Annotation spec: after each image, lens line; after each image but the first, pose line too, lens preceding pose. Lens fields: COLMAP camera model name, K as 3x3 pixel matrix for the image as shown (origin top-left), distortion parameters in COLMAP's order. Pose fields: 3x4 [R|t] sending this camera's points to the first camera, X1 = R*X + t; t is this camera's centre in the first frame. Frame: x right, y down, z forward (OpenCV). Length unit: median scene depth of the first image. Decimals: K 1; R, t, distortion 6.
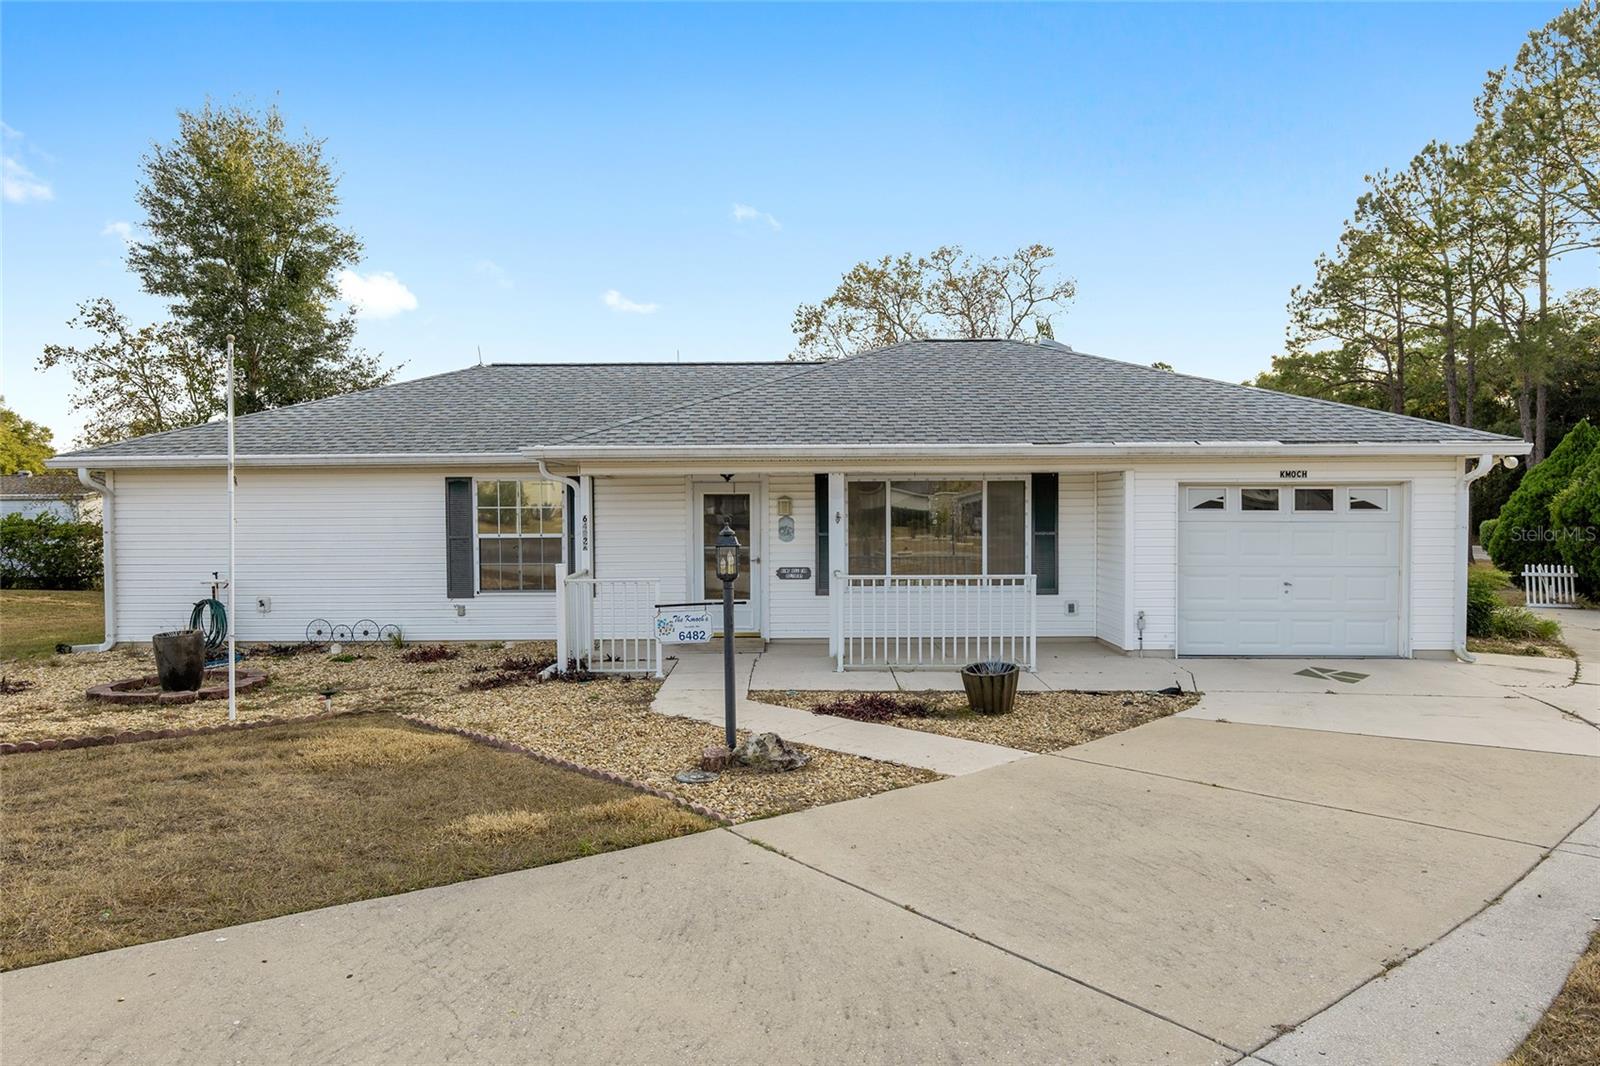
lens RADIAL K [[1006.2, 0, 793.3], [0, 1006.2, 538.0], [0, 0, 1]] dist [-0.003108, -0.000131]
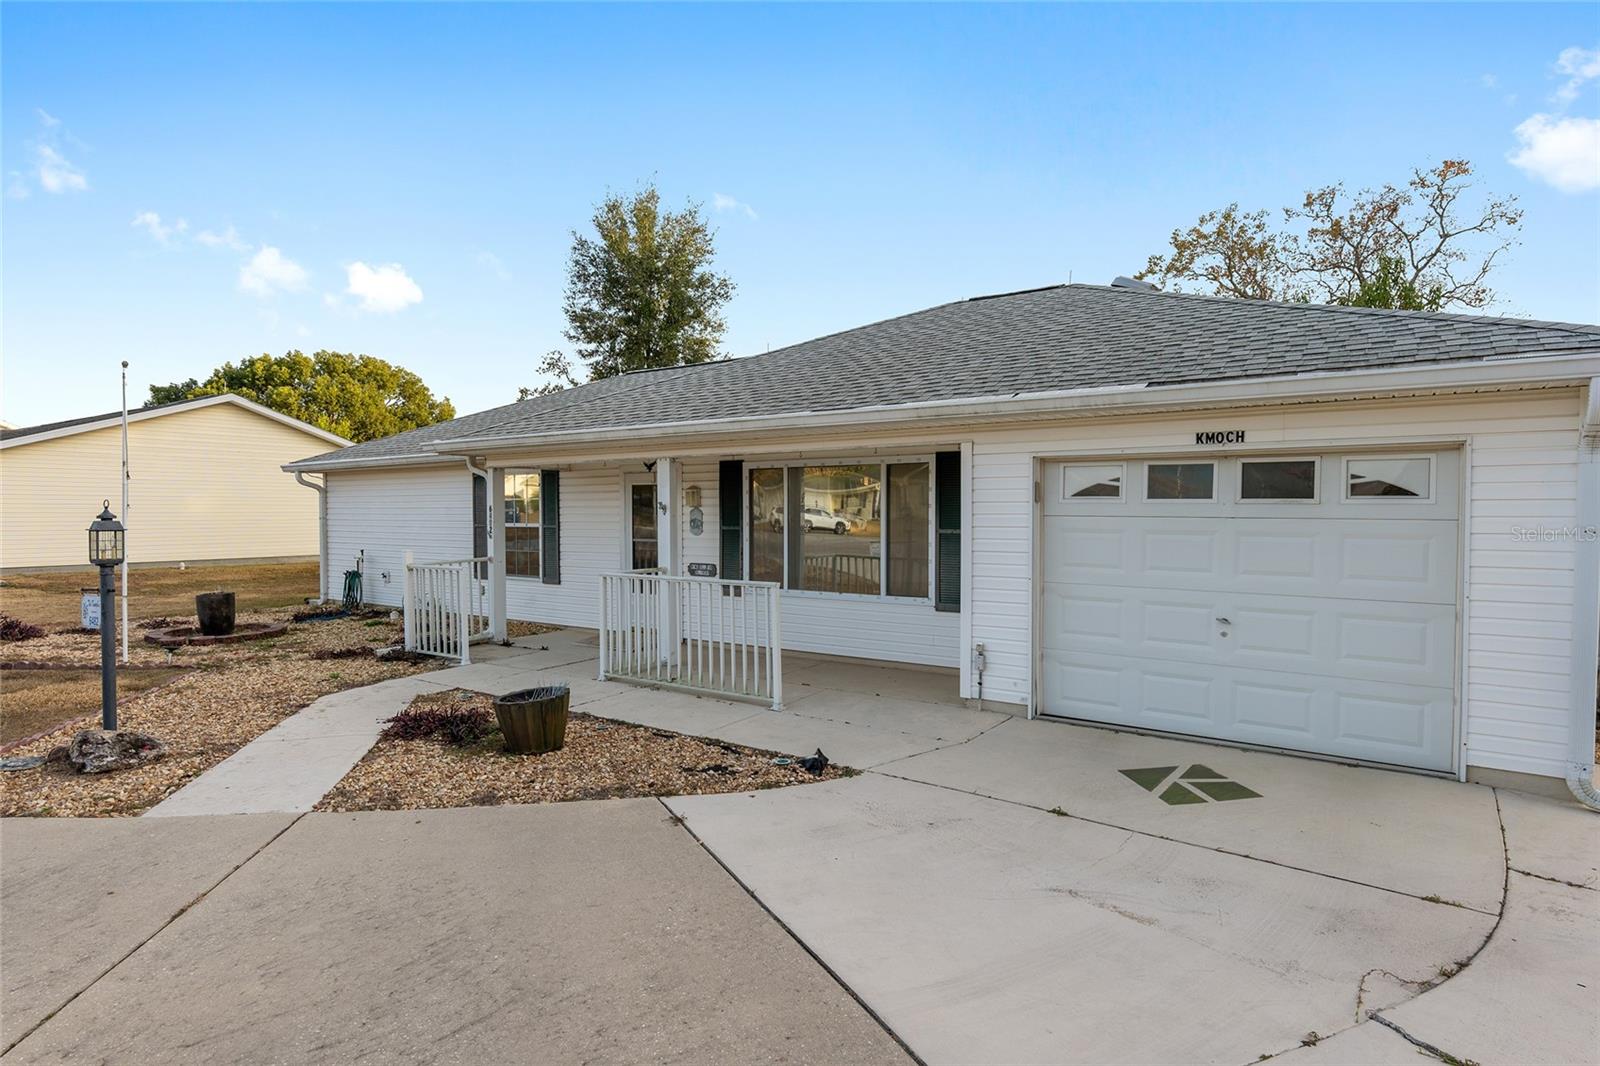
lens RADIAL K [[892.8, 0, 784.8], [0, 892.8, 538.6], [0, 0, 1]] dist [-0.002423, 0.001301]
pose [[0.817466, 0.022630, -0.575532, 0.534246], [-0.021274, 0.999732, 0.009092, -0.002657], [0.575583, 0.004812, 0.817729, 0.377805]]
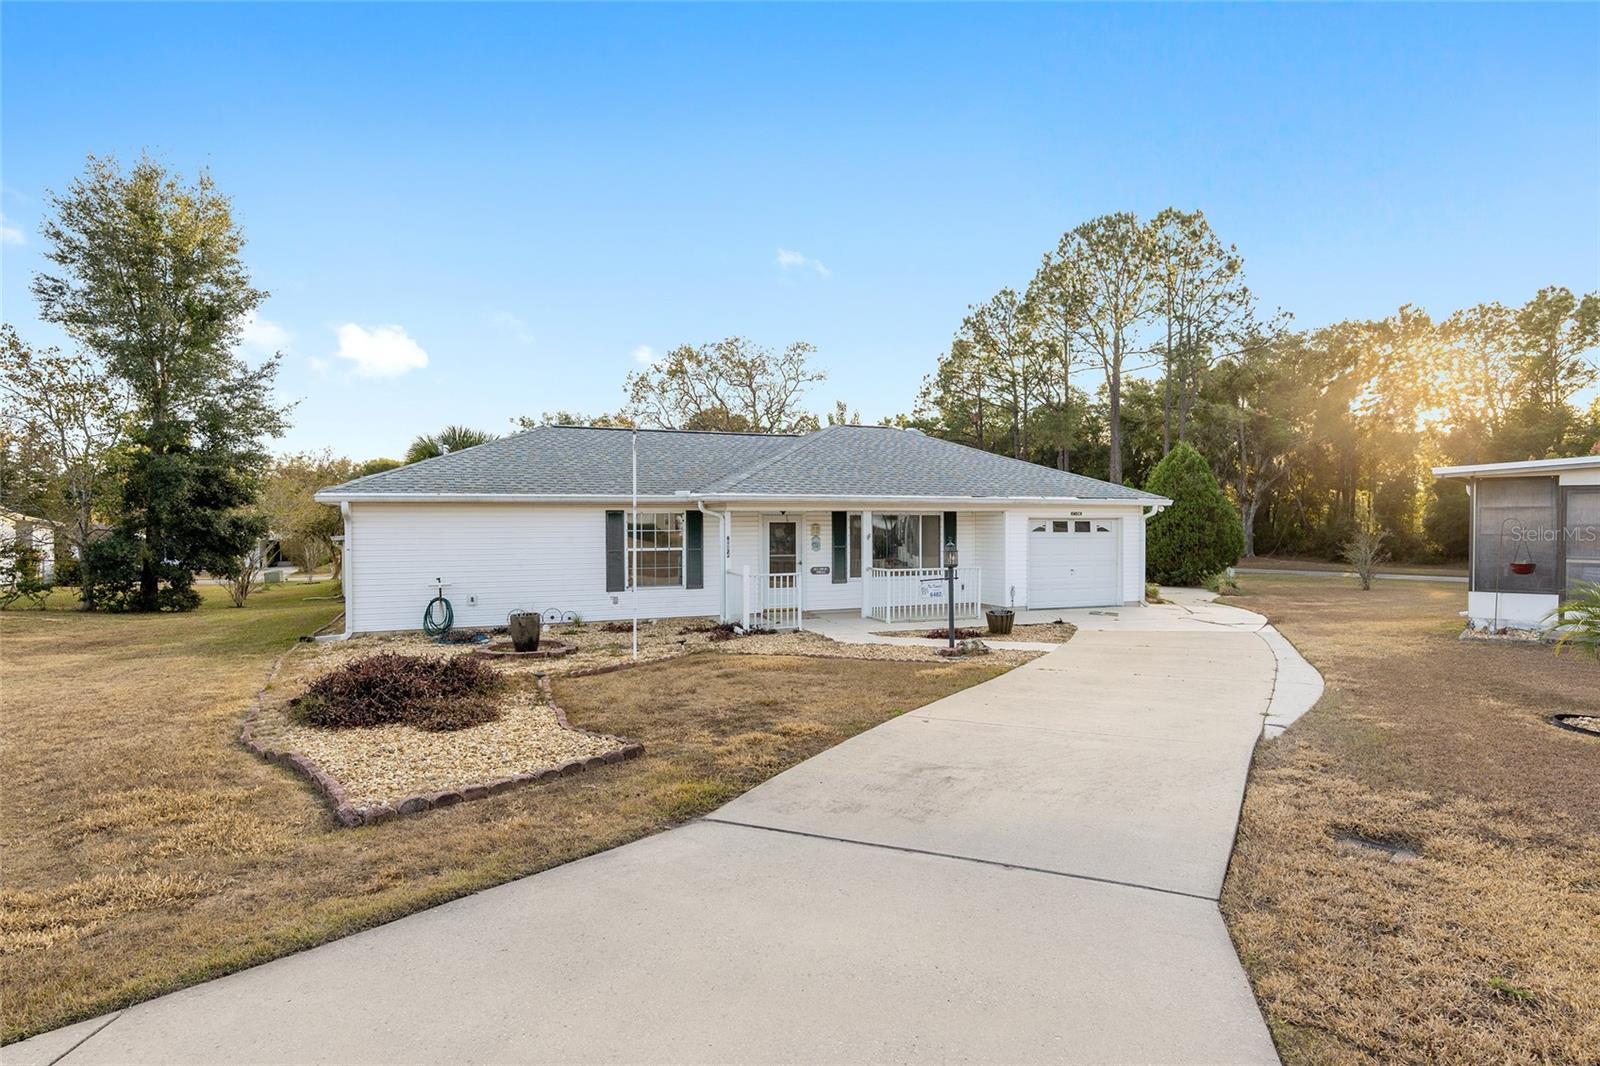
lens RADIAL K [[892.8, 0, 803.1], [0, 892.8, 522.9], [0, 0, 1]] dist [-0.002423, 0.001301]
pose [[0.912542, 0.002579, 0.408975, -0.626532], [0.009914, 0.999547, -0.028423, -0.001758], [-0.408863, 0.029991, 0.912103, -0.326807]]
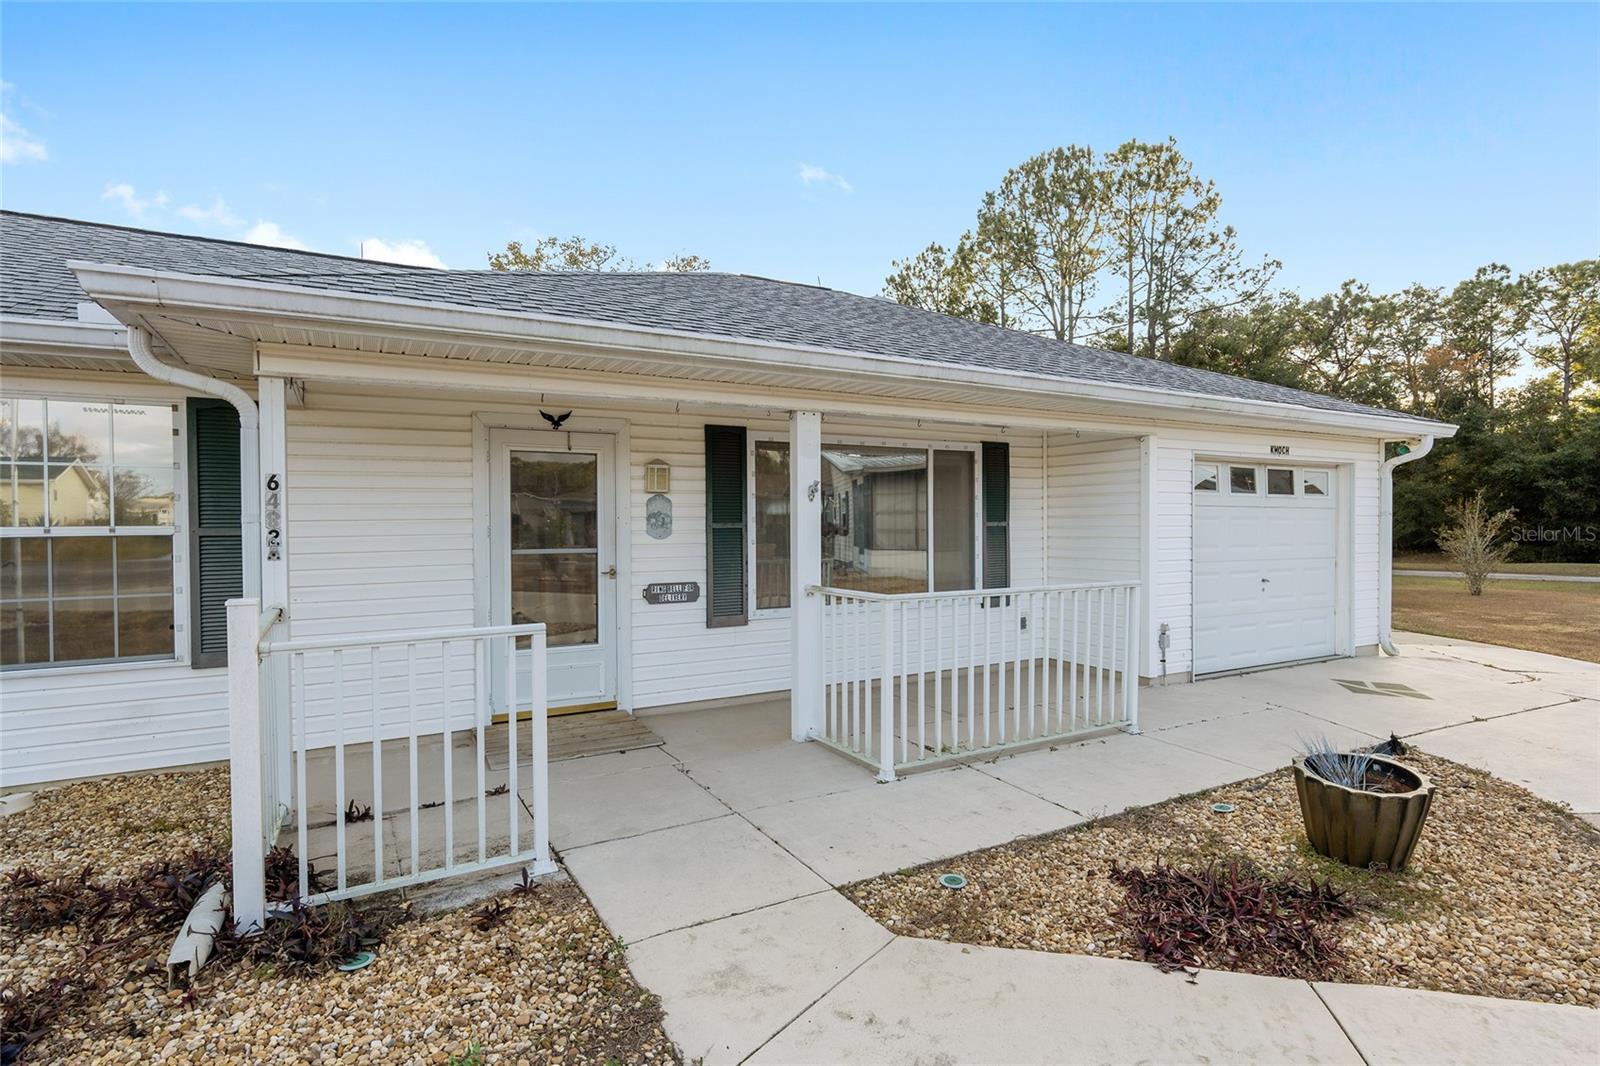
lens RADIAL K [[799.9, 0, 798.3], [0, 799.9, 538.9], [0, 0, 1]] dist [-0.001866, 0.000347]
pose [[0.864715, -0.010083, 0.502161, -0.170105], [0.016616, 0.999826, -0.008536, 0.008947], [-0.501988, 0.015725, 0.864732, 0.563527]]
